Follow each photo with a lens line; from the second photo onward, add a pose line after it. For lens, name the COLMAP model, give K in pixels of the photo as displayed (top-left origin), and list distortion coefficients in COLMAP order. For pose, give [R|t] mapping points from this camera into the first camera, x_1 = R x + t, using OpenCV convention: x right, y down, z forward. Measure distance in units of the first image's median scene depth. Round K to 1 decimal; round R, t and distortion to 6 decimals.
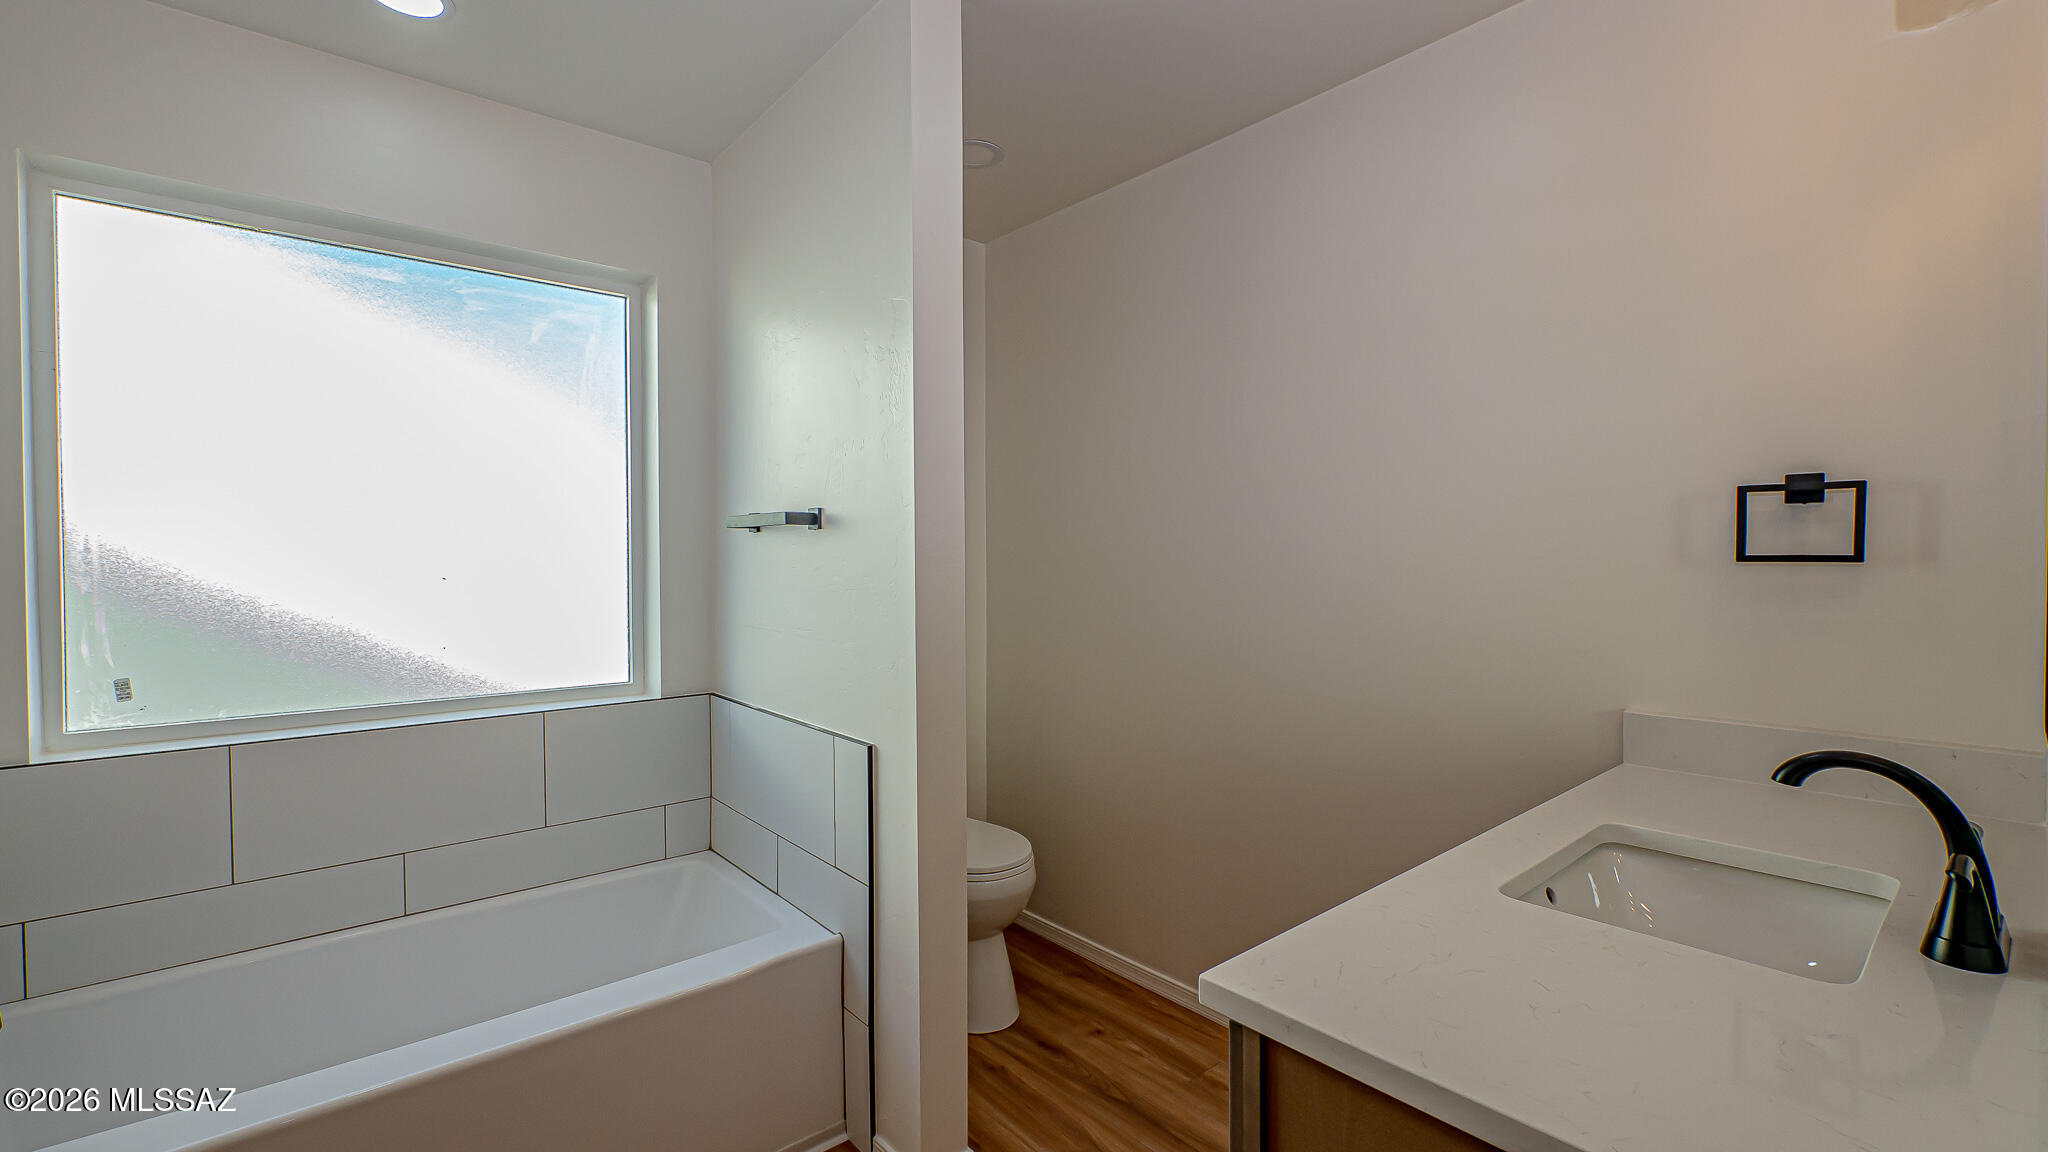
lens RADIAL K [[866.8, 0, 1024.0], [0, 866.8, 576.0], [0, 0, 1]] dist [-0.000878, -0.000900]
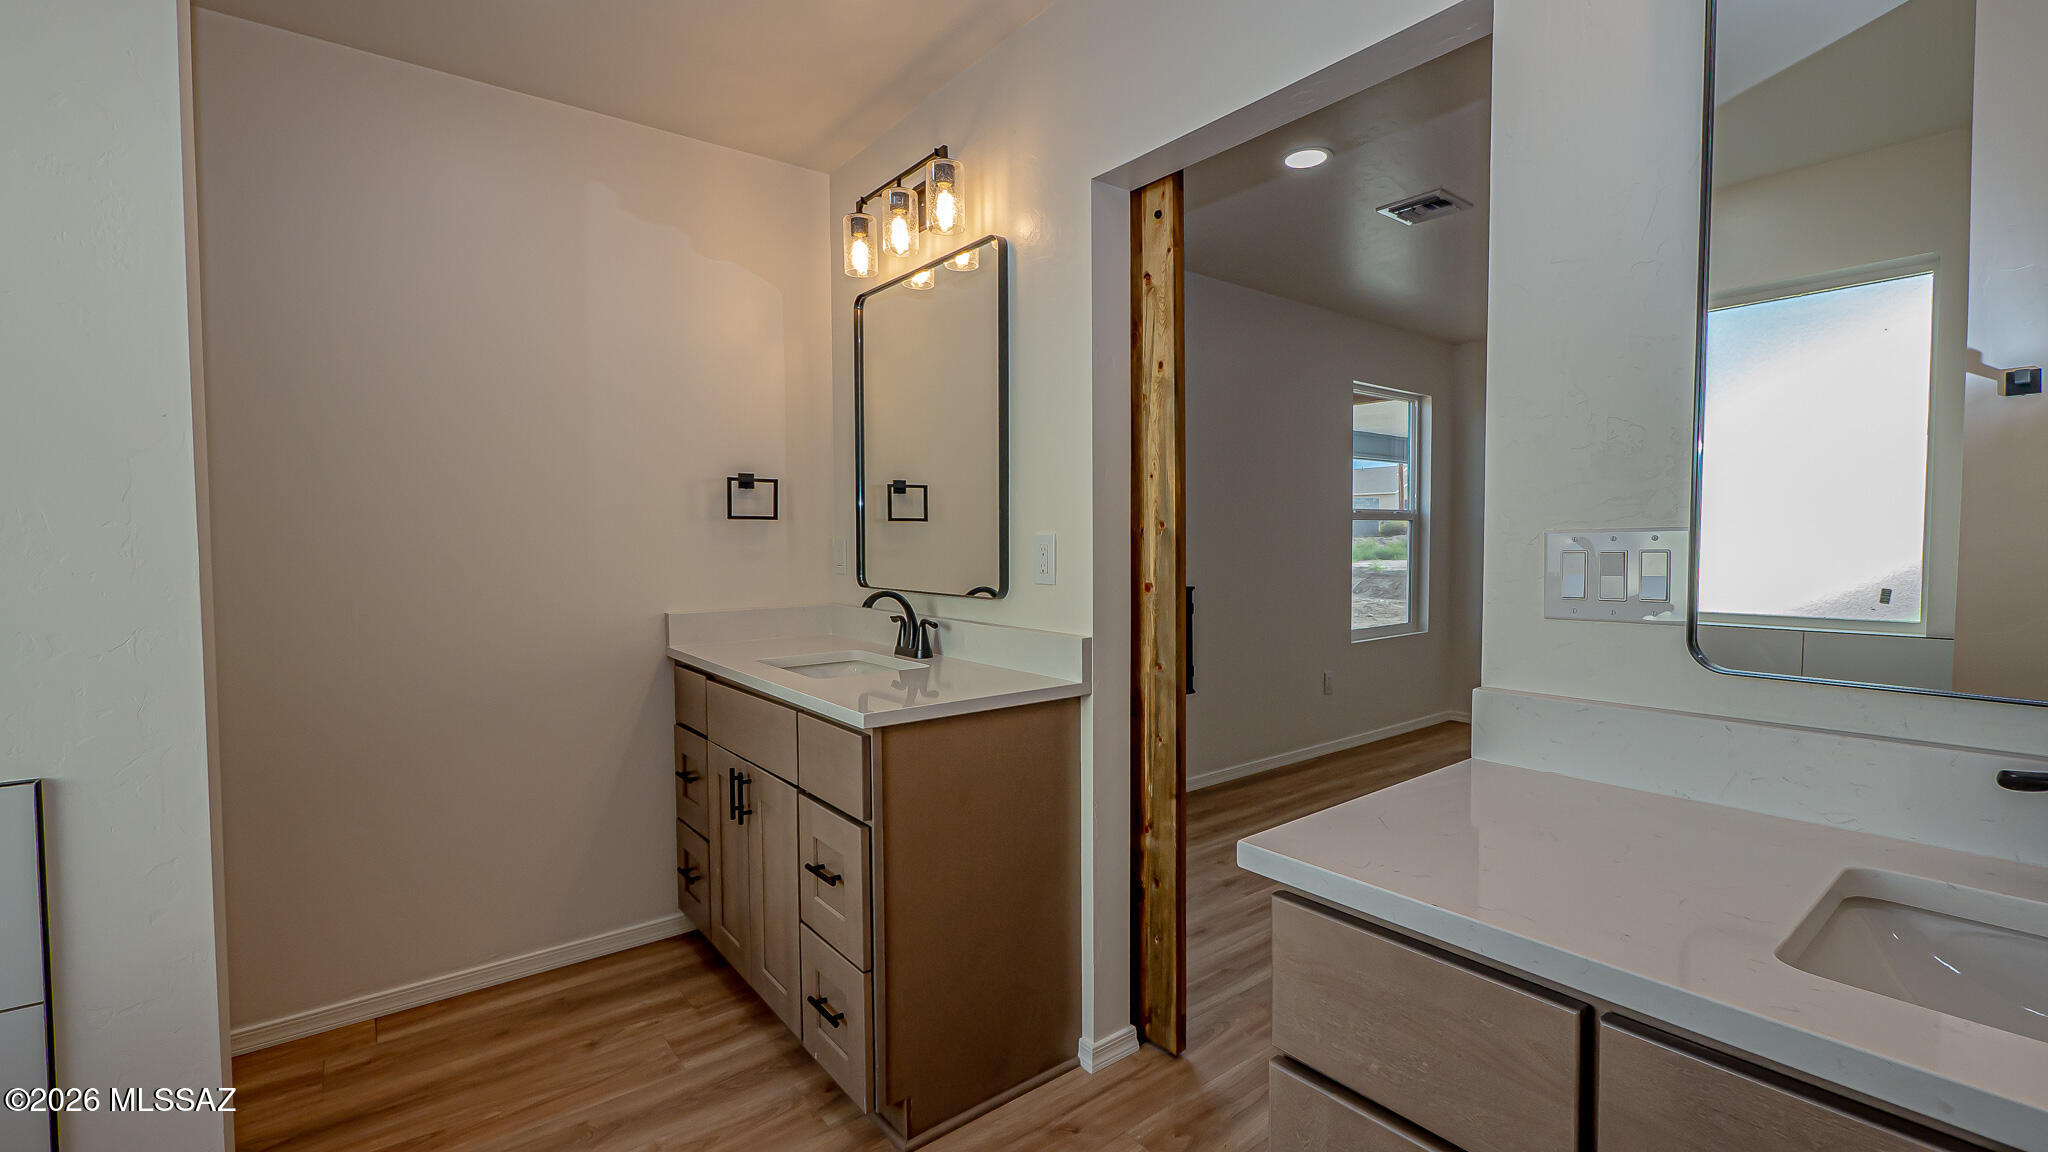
lens RADIAL K [[866.8, 0, 1024.0], [0, 866.8, 576.0], [0, 0, 1]] dist [-0.000878, -0.000900]
pose [[0.039312, -0.038677, 0.998478, -0.978105], [0.024772, 0.998981, 0.037721, 0.050744], [-0.998920, 0.023251, 0.040231, 0.321737]]
